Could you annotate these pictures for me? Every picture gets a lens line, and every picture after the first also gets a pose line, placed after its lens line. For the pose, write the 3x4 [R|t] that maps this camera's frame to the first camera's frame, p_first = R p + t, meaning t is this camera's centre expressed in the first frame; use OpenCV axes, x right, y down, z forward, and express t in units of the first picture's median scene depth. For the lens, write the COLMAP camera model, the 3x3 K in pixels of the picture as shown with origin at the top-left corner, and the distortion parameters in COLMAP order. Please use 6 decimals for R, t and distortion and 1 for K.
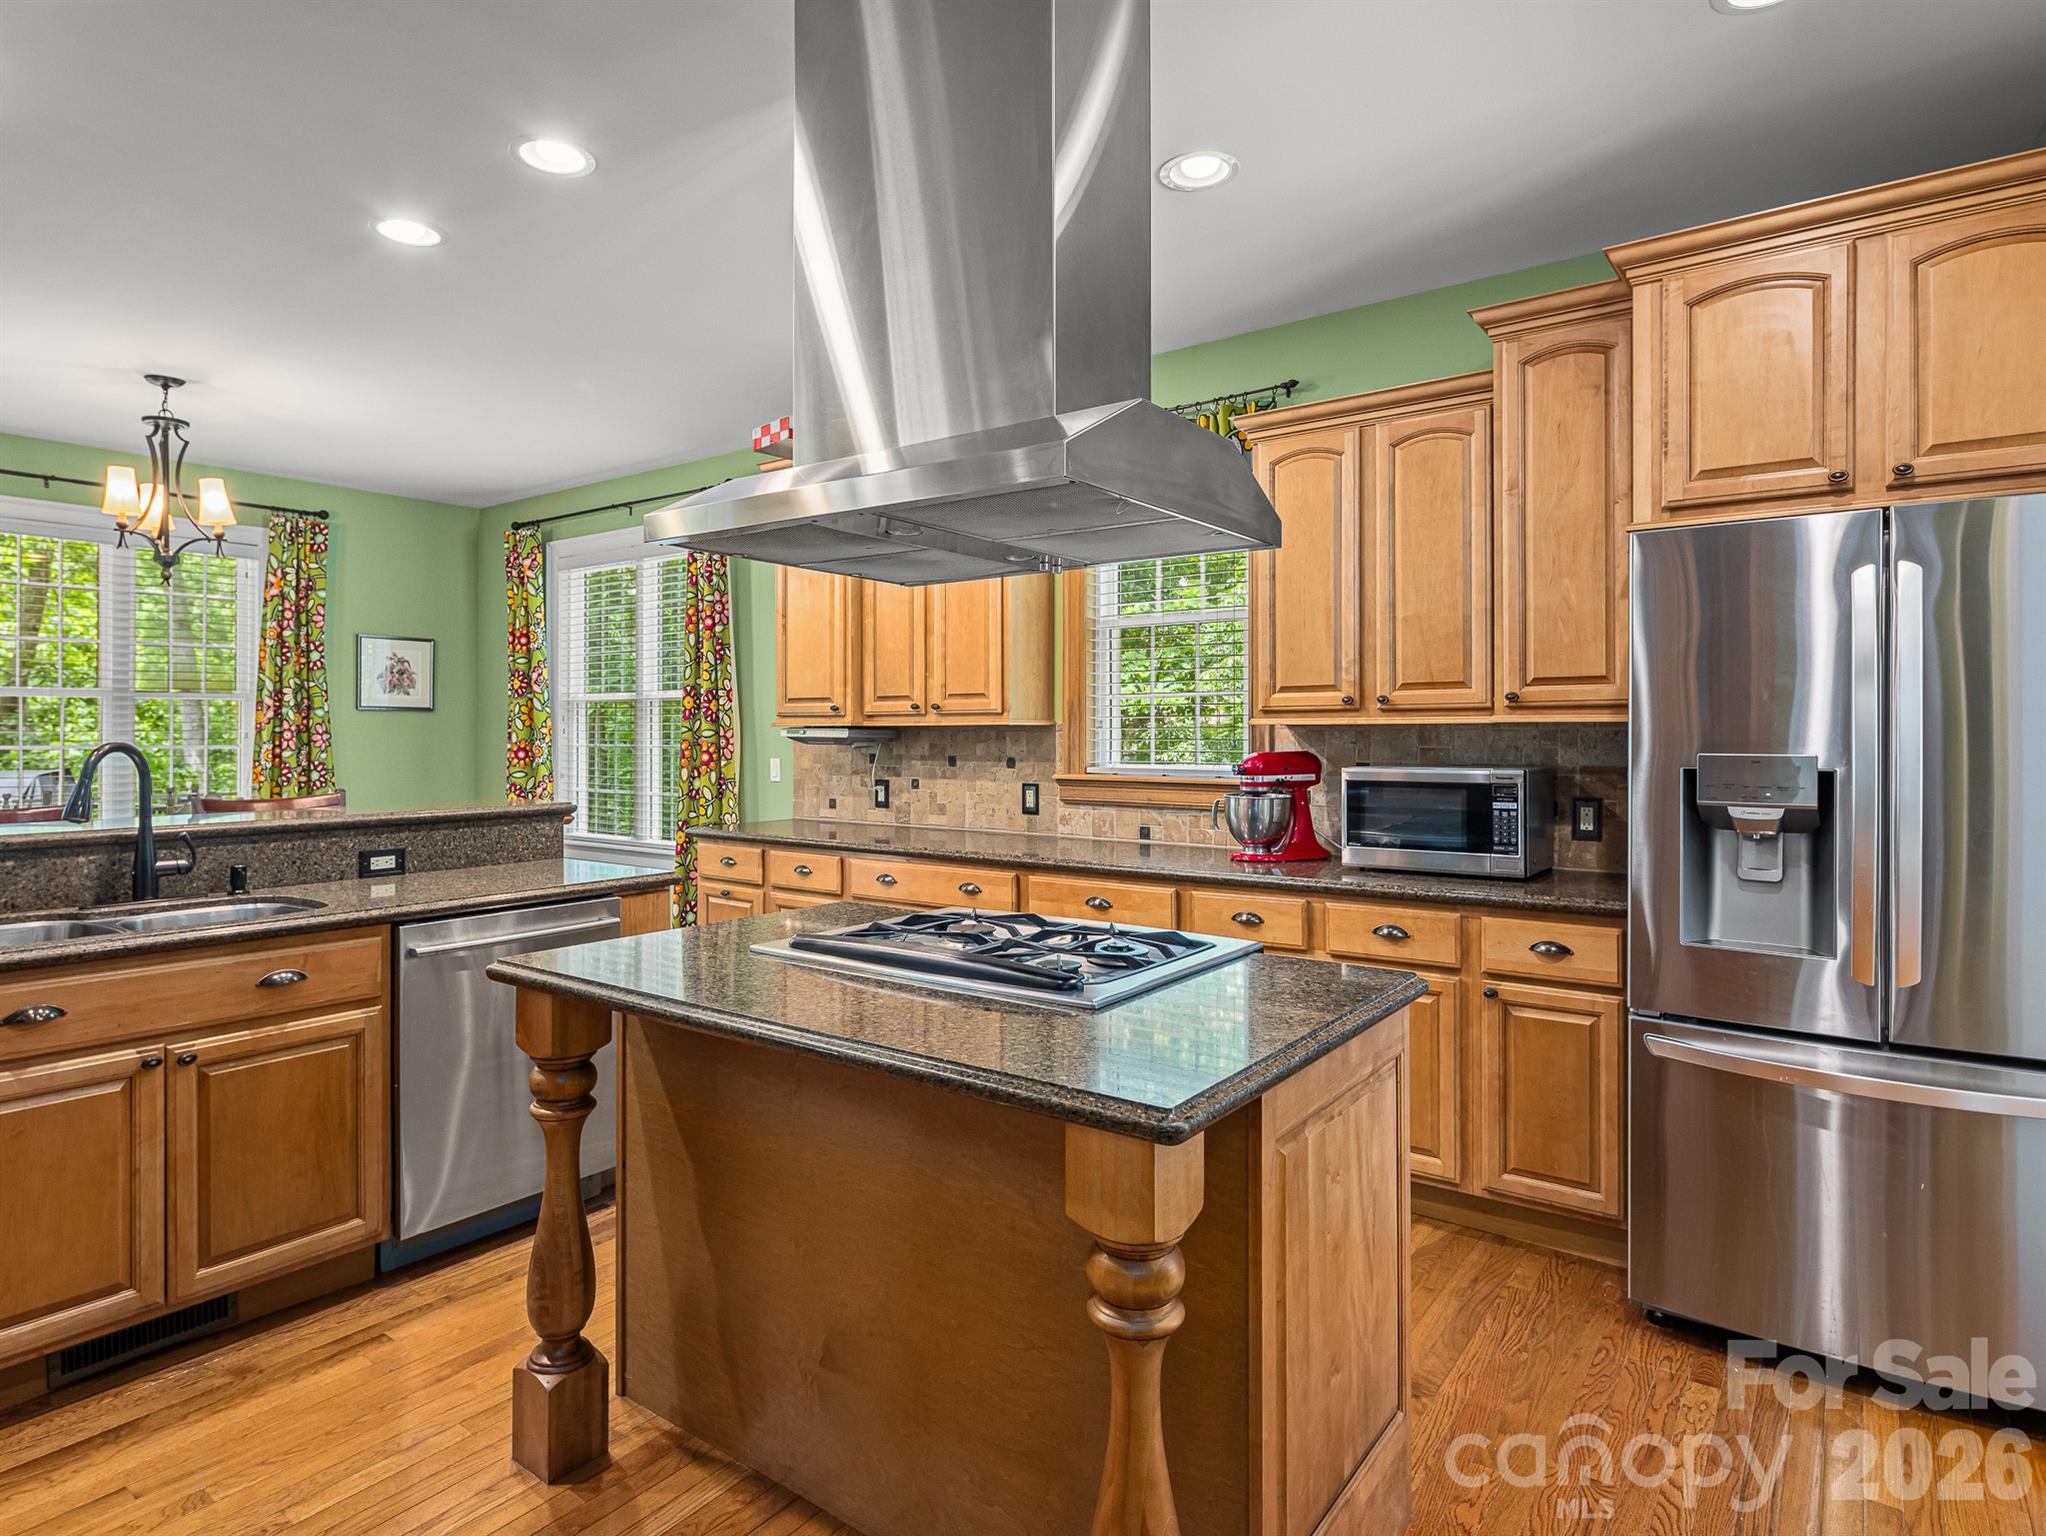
lens RADIAL K [[1130.8, 0, 1002.9], [0, 1130.8, 758.8], [0, 0, 1]] dist [0.005764, -0.003700]
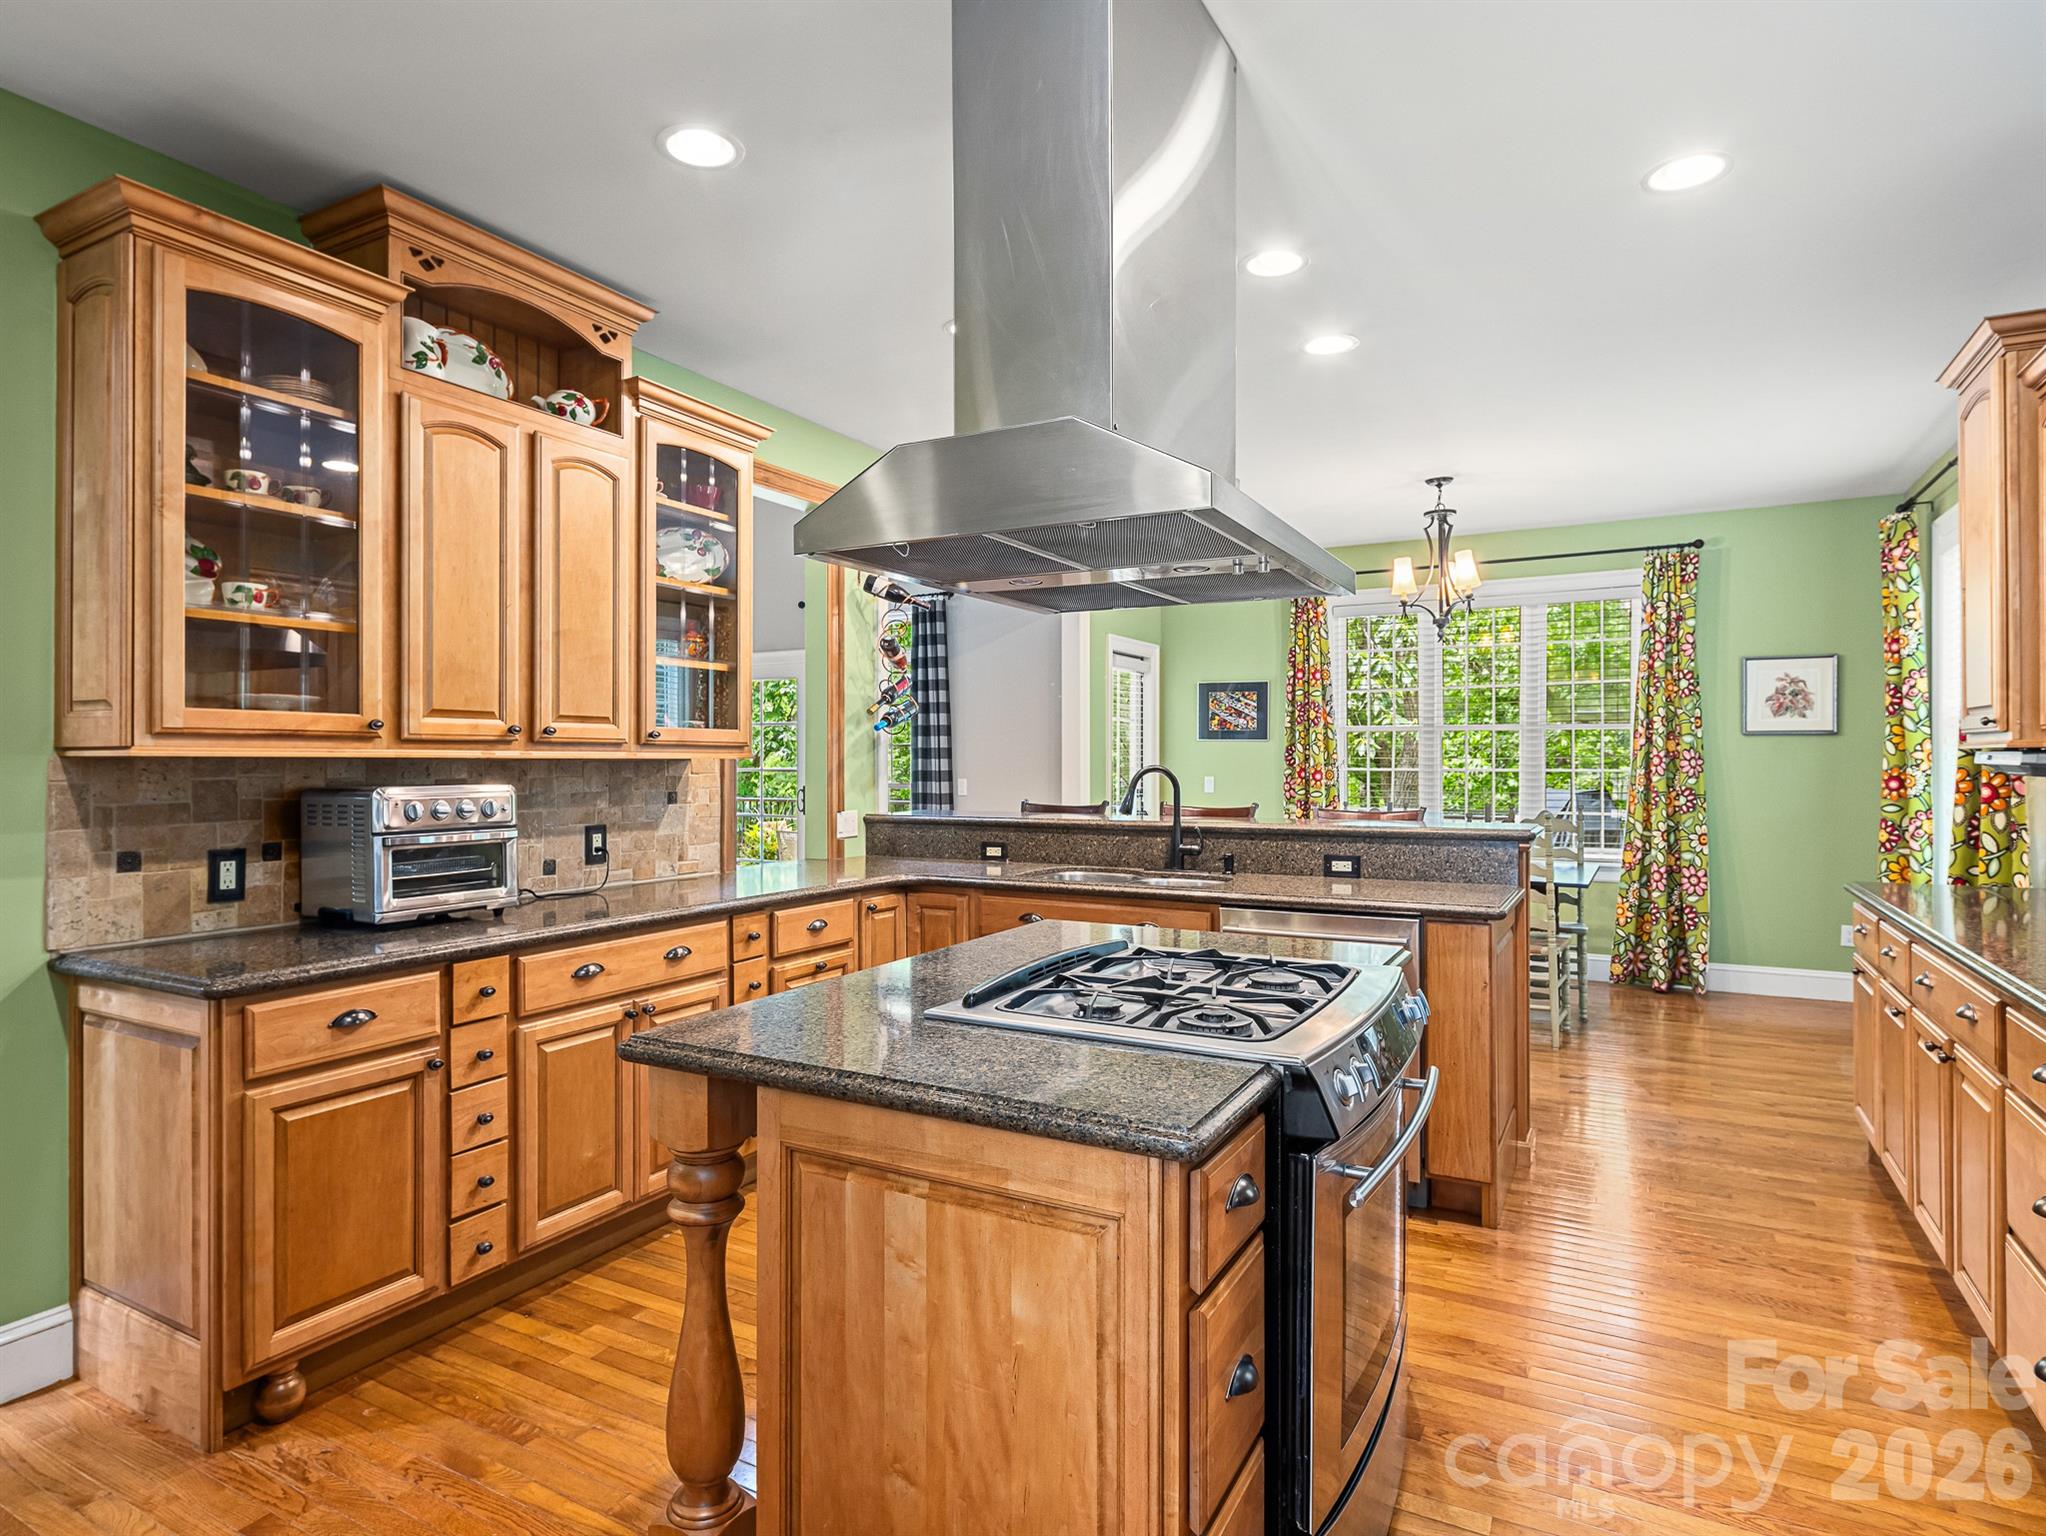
lens RADIAL K [[1130.8, 0, 1012.2], [0, 1130.8, 759.2], [0, 0, 1]] dist [0.005764, -0.003700]
pose [[0.143477, -0.000939, -0.989653, 0.345805], [-0.021473, 0.999761, -0.004062, -0.005879], [0.989421, 0.021834, 0.143422, 0.275595]]
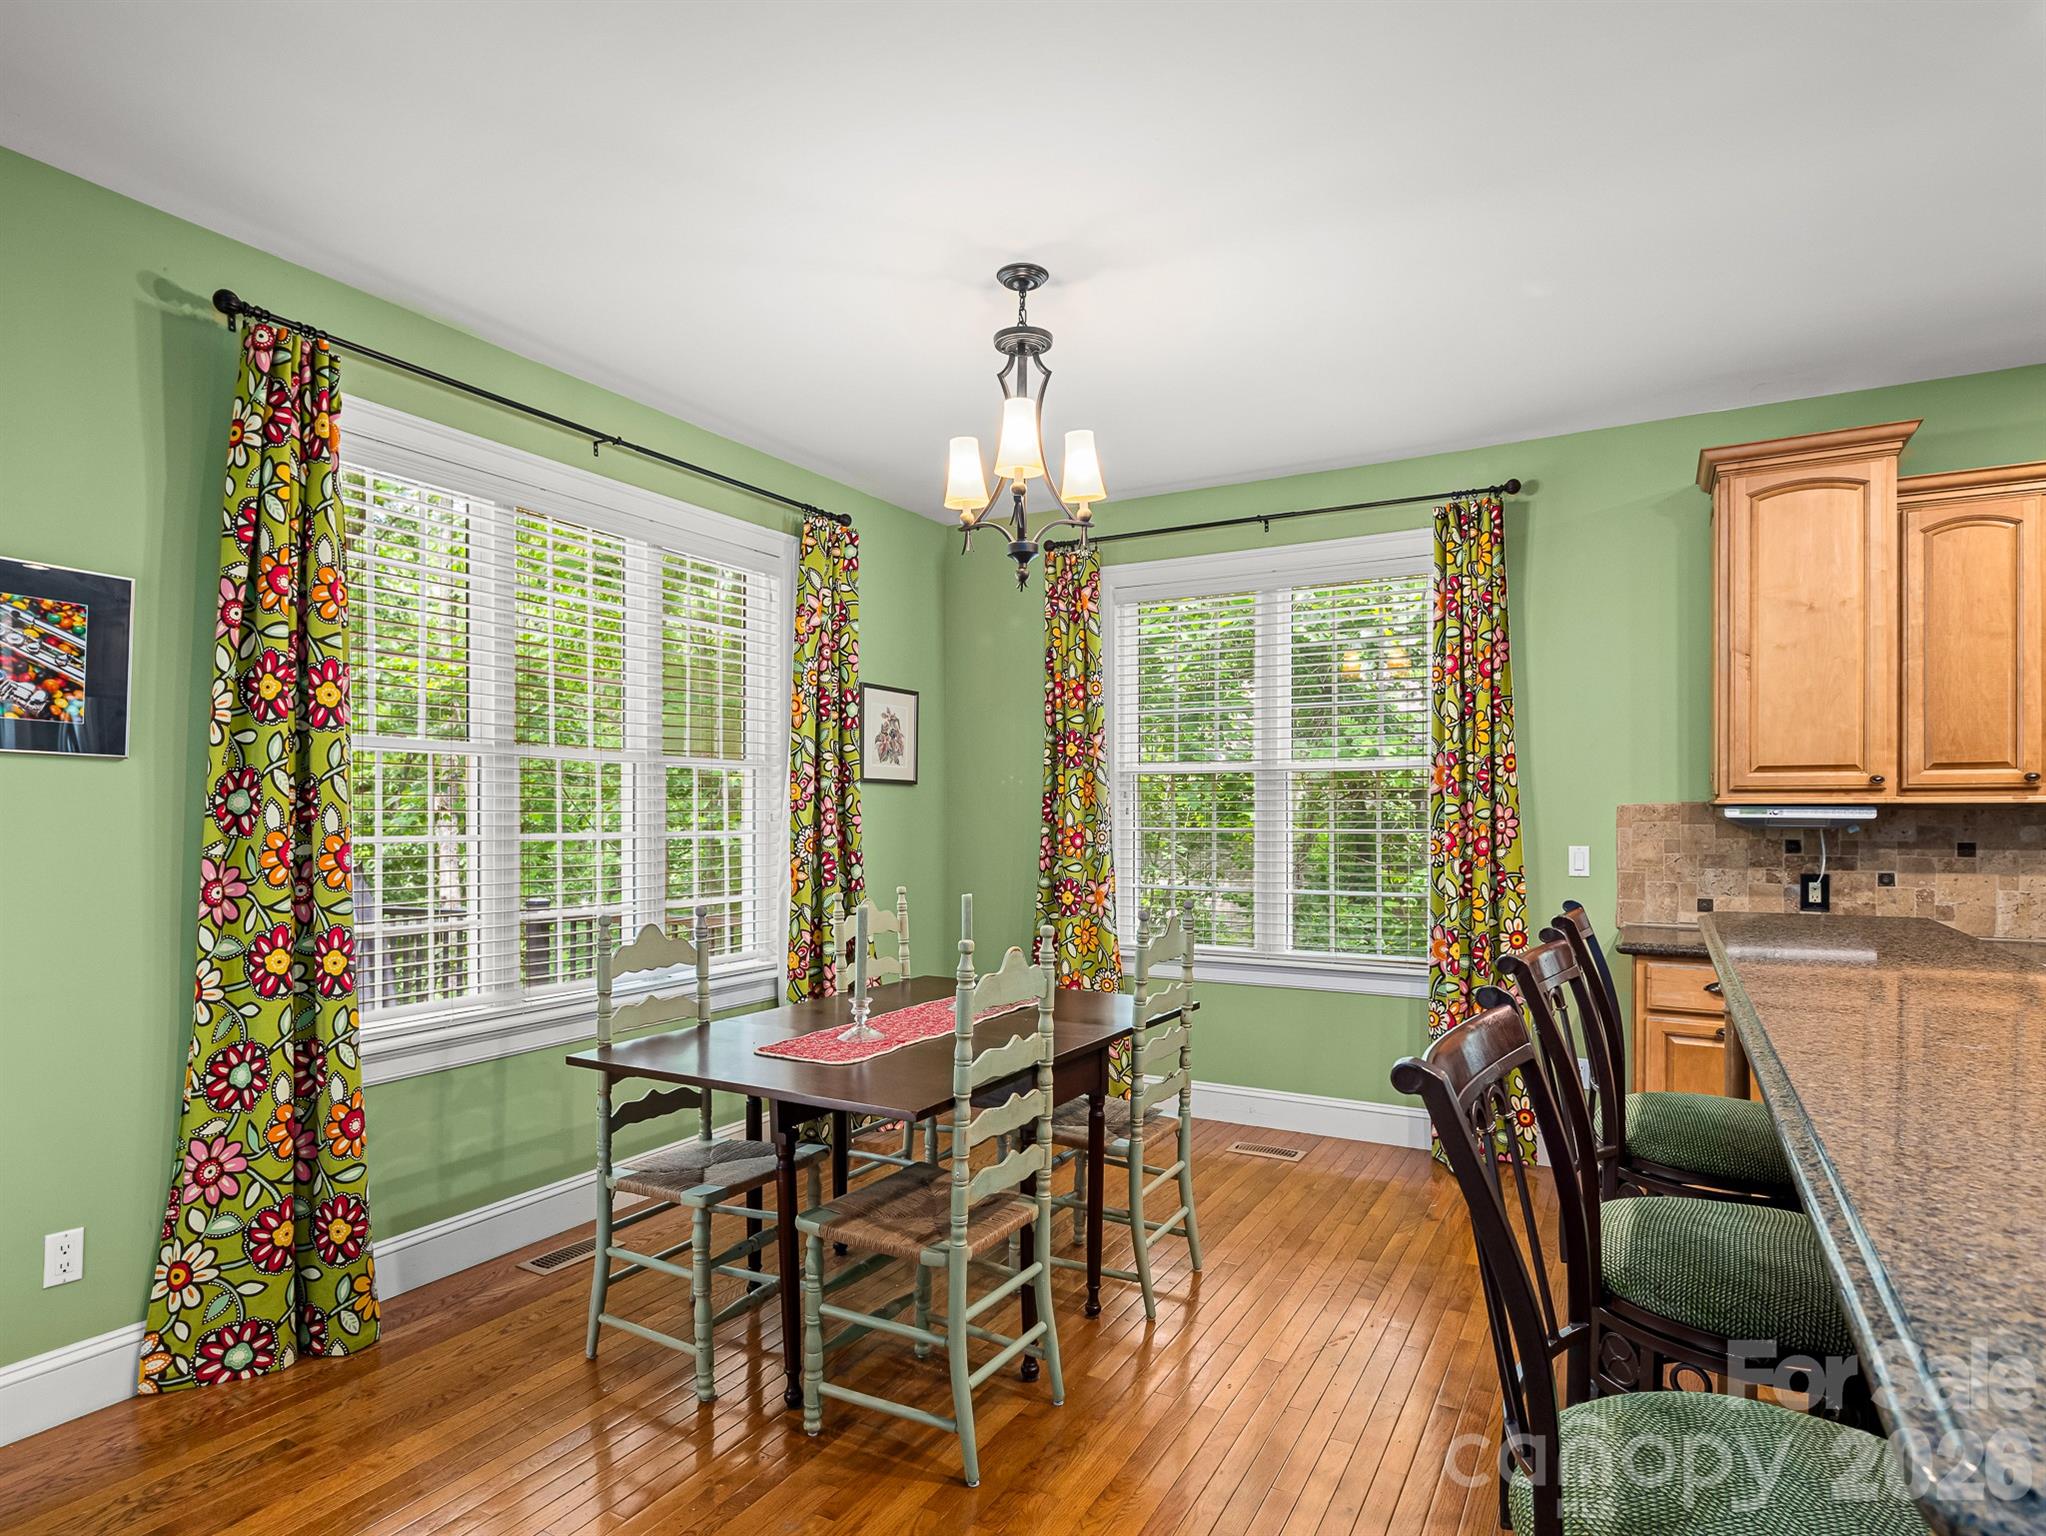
lens RADIAL K [[1130.8, 0, 998.2], [0, 1130.8, 827.4], [0, 0, 1]] dist [0.005764, -0.003700]
pose [[0.991287, -0.003285, 0.131682, -0.659772], [0.004521, 0.999948, -0.009089, -0.007384], [-0.131646, 0.009605, 0.991250, 0.277898]]
